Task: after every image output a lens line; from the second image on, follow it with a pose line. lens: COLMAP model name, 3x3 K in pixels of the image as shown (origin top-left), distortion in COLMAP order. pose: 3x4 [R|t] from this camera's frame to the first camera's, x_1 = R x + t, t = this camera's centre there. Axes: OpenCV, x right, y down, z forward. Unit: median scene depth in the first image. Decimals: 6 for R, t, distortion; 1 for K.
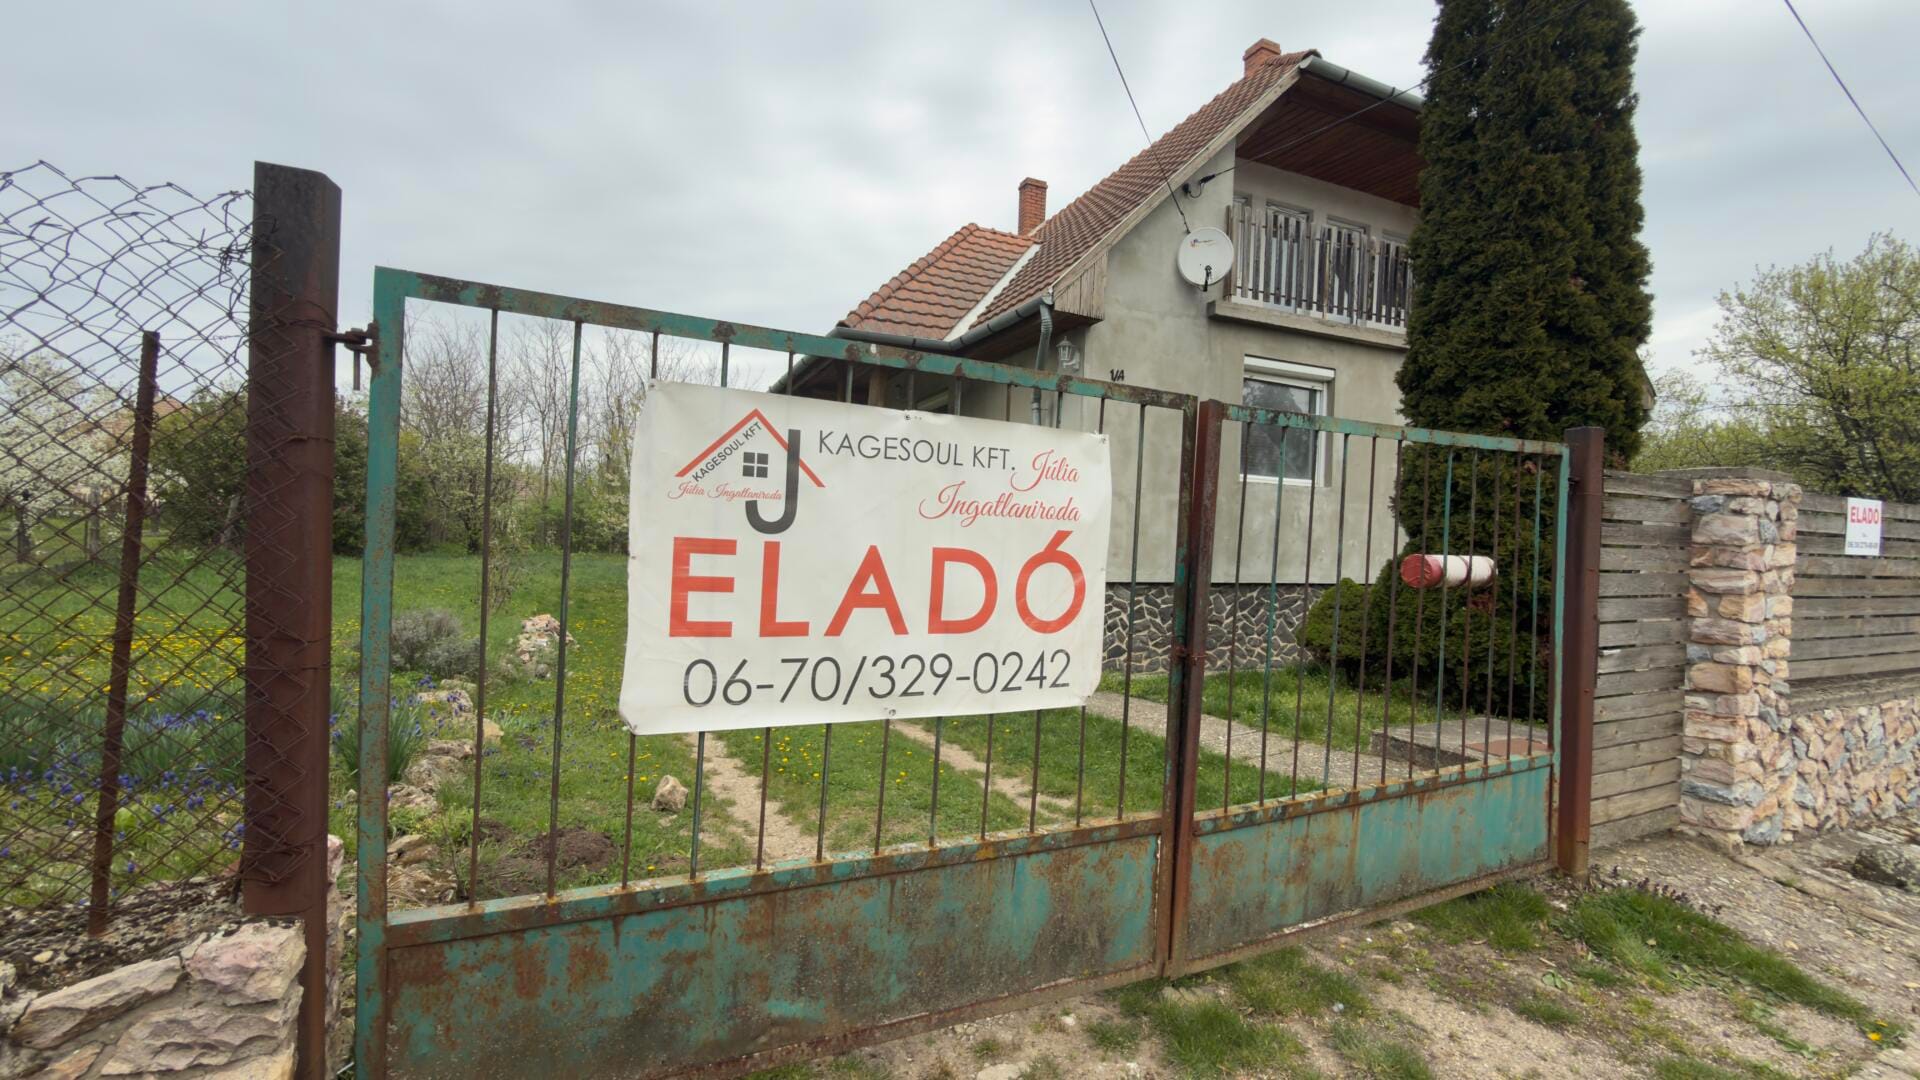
lens RADIAL K [[774.1, 0, 959.8], [0, 774.1, 532.4], [0, 0, 1]] dist [0.002349, 0.000383]
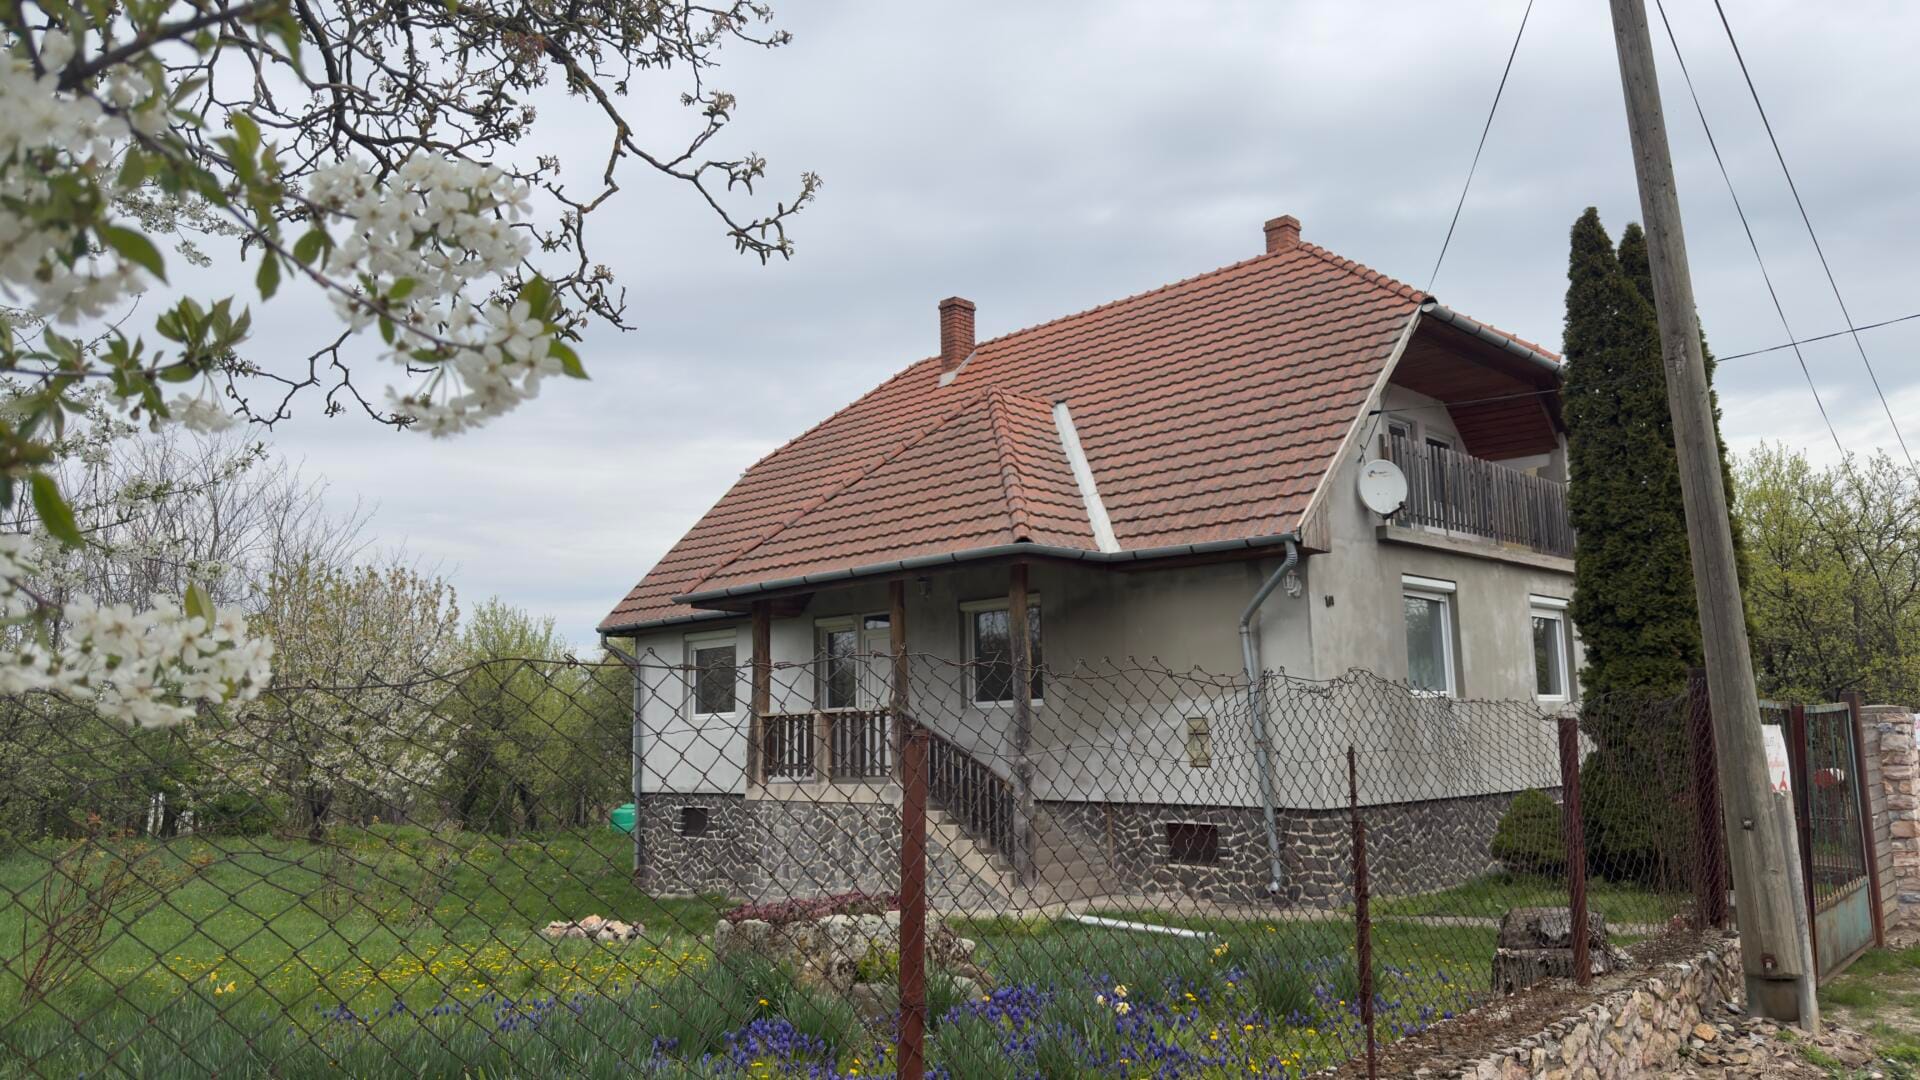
lens RADIAL K [[1323.1, 0, 960.4], [0, 1323.1, 542.4], [0, 0, 1]] dist [-0.005491, -0.000515]
pose [[0.931885, 0.000378, 0.362753, -1.122790], [0.052517, 0.989324, -0.135943, -0.085252], [-0.358932, 0.145734, 0.921916, -0.572116]]
